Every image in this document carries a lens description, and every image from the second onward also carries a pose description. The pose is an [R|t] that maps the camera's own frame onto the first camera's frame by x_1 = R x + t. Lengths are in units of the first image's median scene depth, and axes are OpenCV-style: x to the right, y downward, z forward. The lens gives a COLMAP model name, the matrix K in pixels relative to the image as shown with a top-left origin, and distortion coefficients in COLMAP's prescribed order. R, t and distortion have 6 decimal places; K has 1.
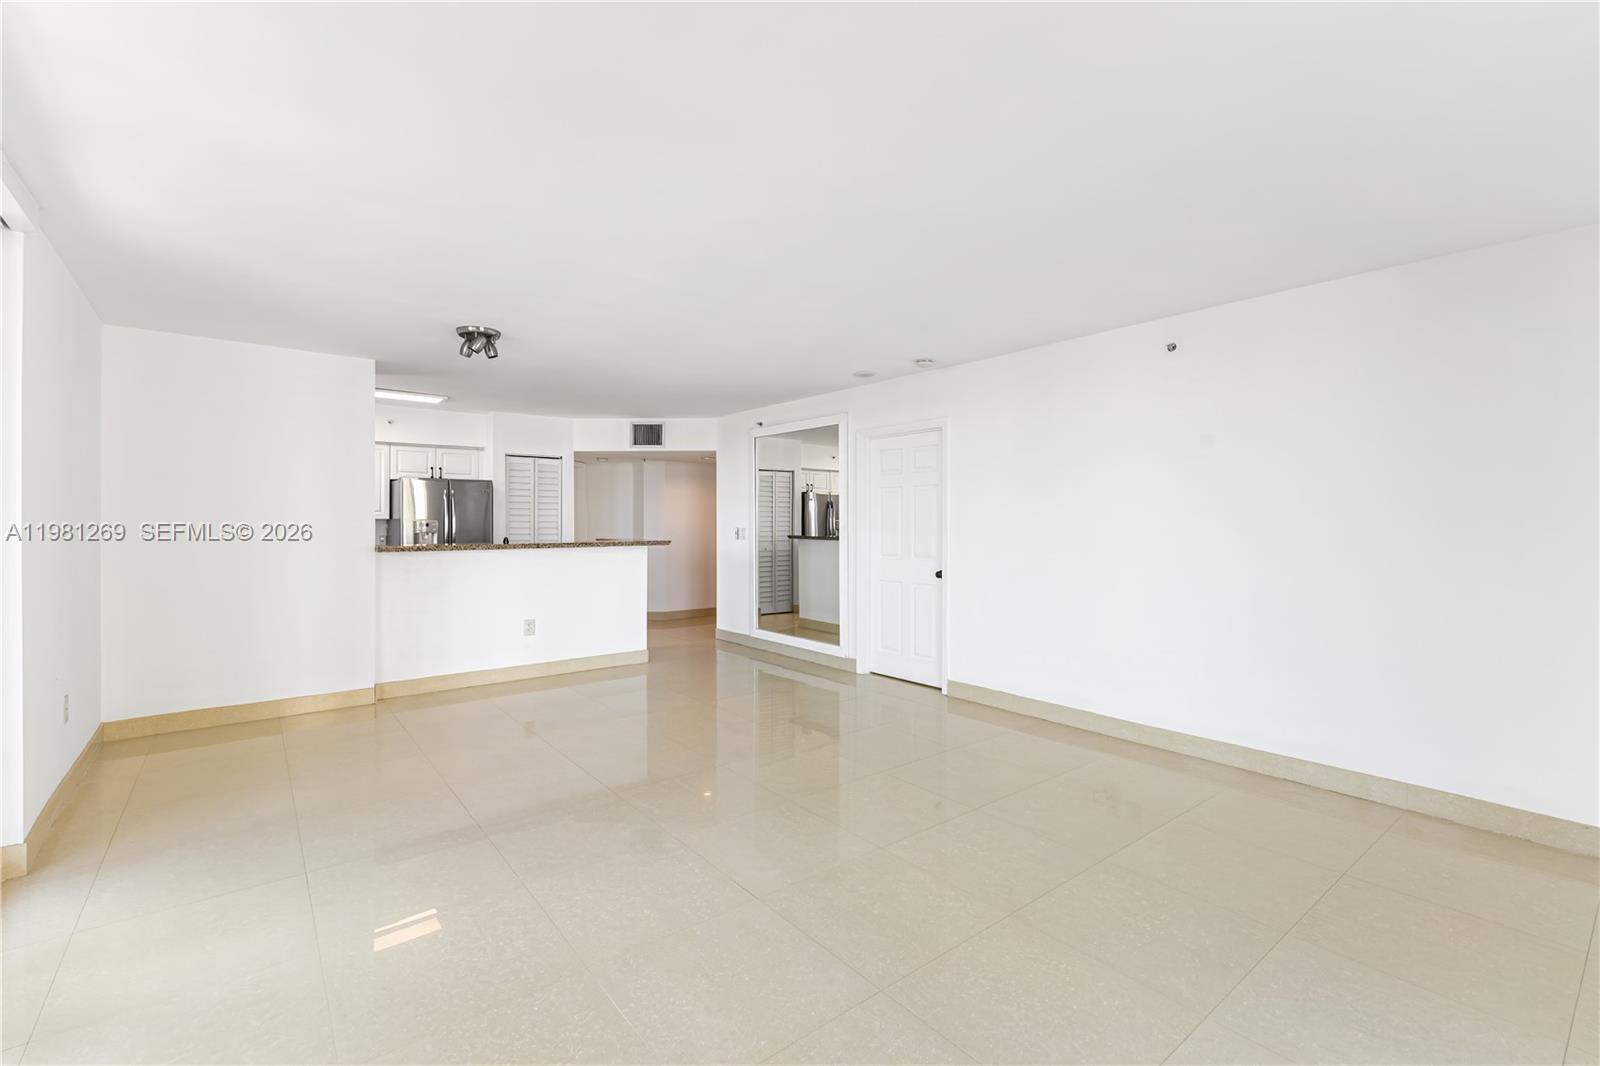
lens RADIAL K [[701.7, 0, 804.4], [0, 701.7, 520.8], [0, 0, 1]] dist [0.008330, -0.001197]
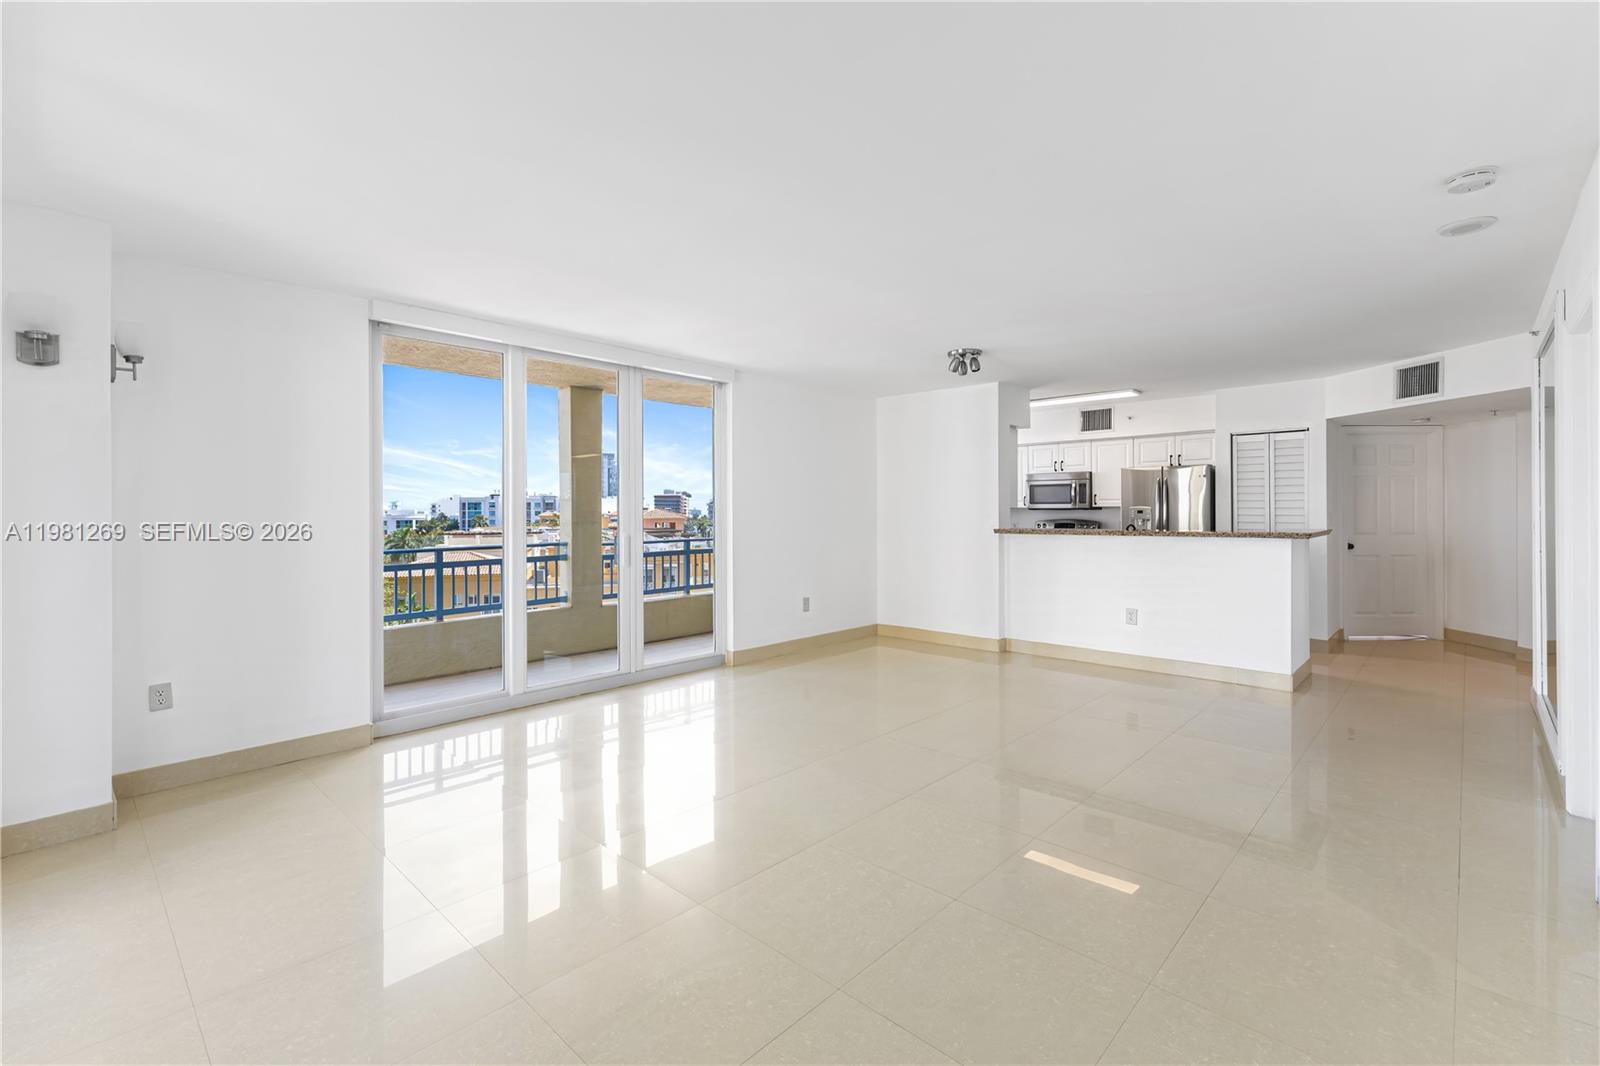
lens RADIAL K [[701.7, 0, 791.1], [0, 701.7, 511.7], [0, 0, 1]] dist [0.008330, -0.001197]
pose [[0.134813, 0.000416, -0.990871, 0.417033], [0.008131, 0.999966, 0.001526, -0.000070], [0.990838, -0.008262, 0.134805, 0.322550]]
